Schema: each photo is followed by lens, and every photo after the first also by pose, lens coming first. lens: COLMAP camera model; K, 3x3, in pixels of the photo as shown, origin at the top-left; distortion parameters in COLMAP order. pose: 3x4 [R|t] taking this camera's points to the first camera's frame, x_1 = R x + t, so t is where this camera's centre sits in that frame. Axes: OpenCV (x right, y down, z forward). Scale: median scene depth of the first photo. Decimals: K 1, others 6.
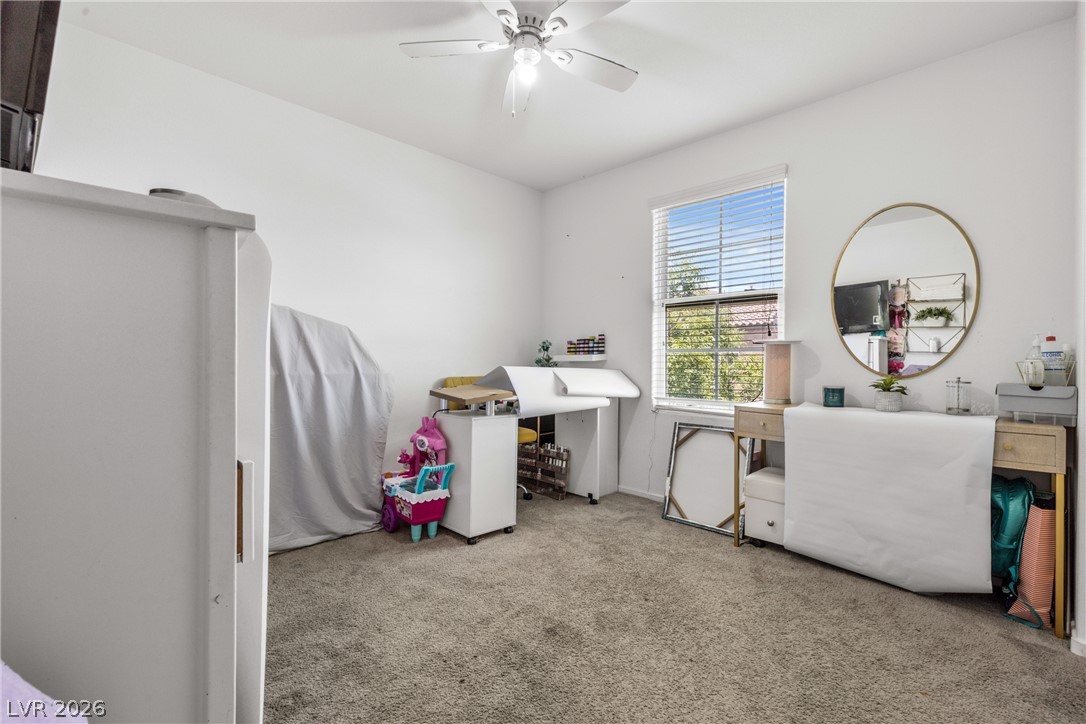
lens RADIAL K [[478.1, 0, 543.0], [0, 478.1, 362.0], [0, 0, 1]] dist [-0.000301, -0.000096]
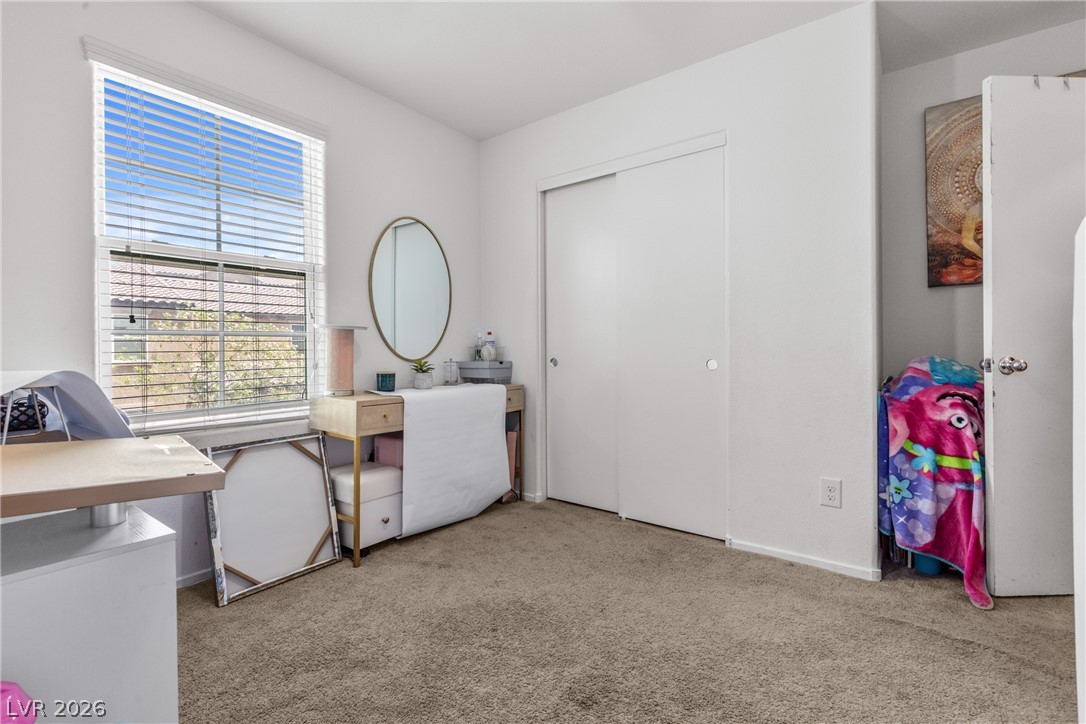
lens RADIAL K [[486.8, 0, 552.1], [0, 486.8, 349.5], [0, 0, 1]] dist [0.000817, -0.000226]
pose [[-0.150660, -0.014791, 0.988475, -0.520333], [0.002677, 0.999878, 0.015369, -0.014103], [-0.988582, 0.004962, -0.150602, 0.818914]]
